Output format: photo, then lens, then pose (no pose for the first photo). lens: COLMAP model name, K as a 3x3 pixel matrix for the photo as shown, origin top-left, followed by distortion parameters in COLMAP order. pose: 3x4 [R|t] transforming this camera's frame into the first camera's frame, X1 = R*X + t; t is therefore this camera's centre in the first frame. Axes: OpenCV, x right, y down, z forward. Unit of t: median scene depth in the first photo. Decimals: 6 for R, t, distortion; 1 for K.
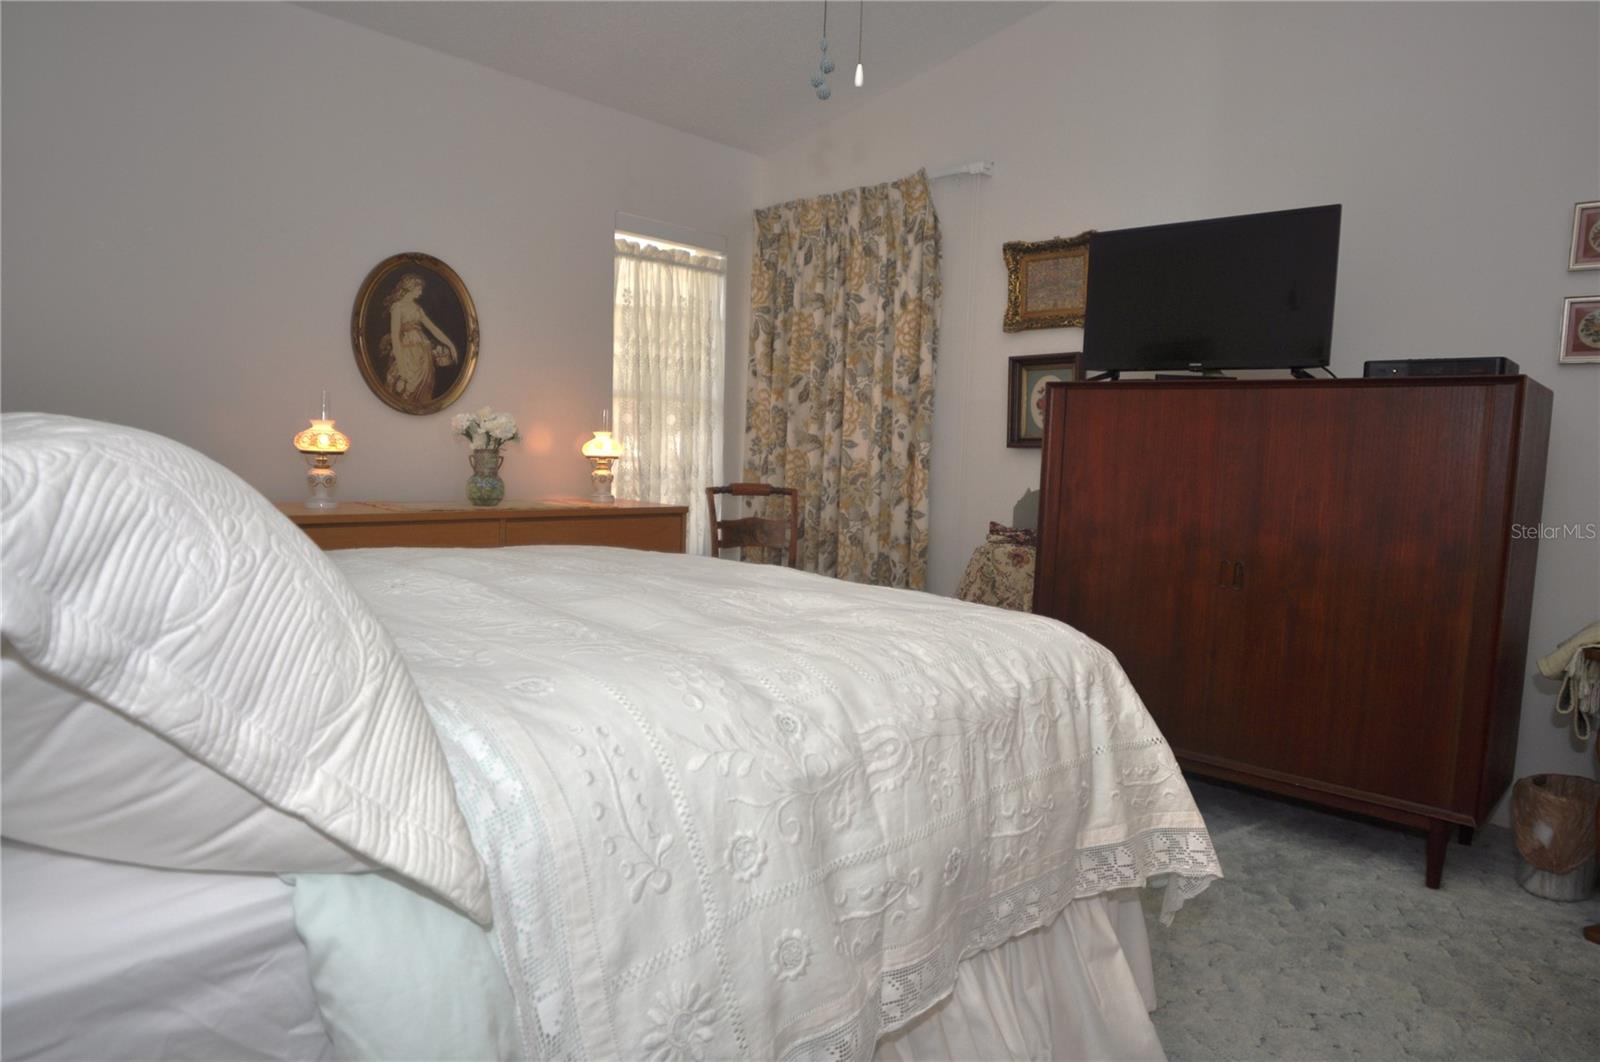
lens RADIAL K [[1062.2, 0, 809.8], [0, 1062.2, 535.2], [0, 0, 1]] dist [-0.003057, -0.000308]
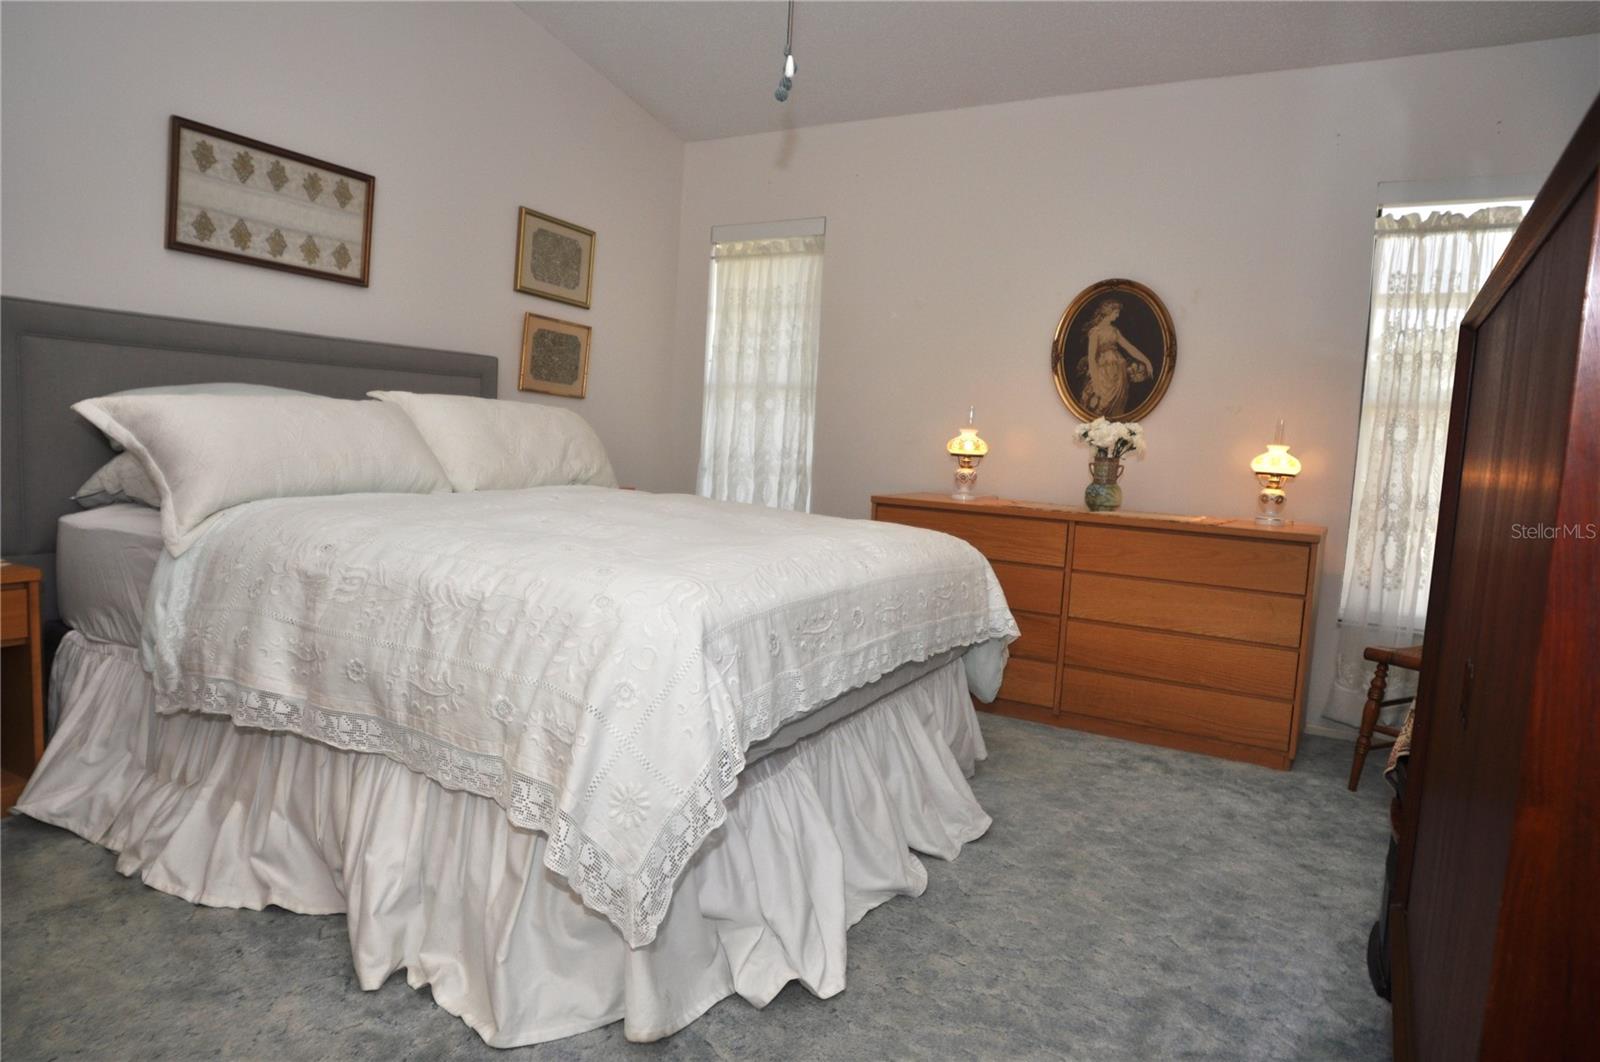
lens RADIAL K [[1062.2, 0, 809.8], [0, 1062.2, 535.2], [0, 0, 1]] dist [-0.003057, -0.000308]
pose [[0.192191, 0.073493, -0.978602, 0.652600], [-0.130046, 0.990305, 0.048831, -0.018606], [0.972703, 0.117878, 0.199885, 0.507377]]
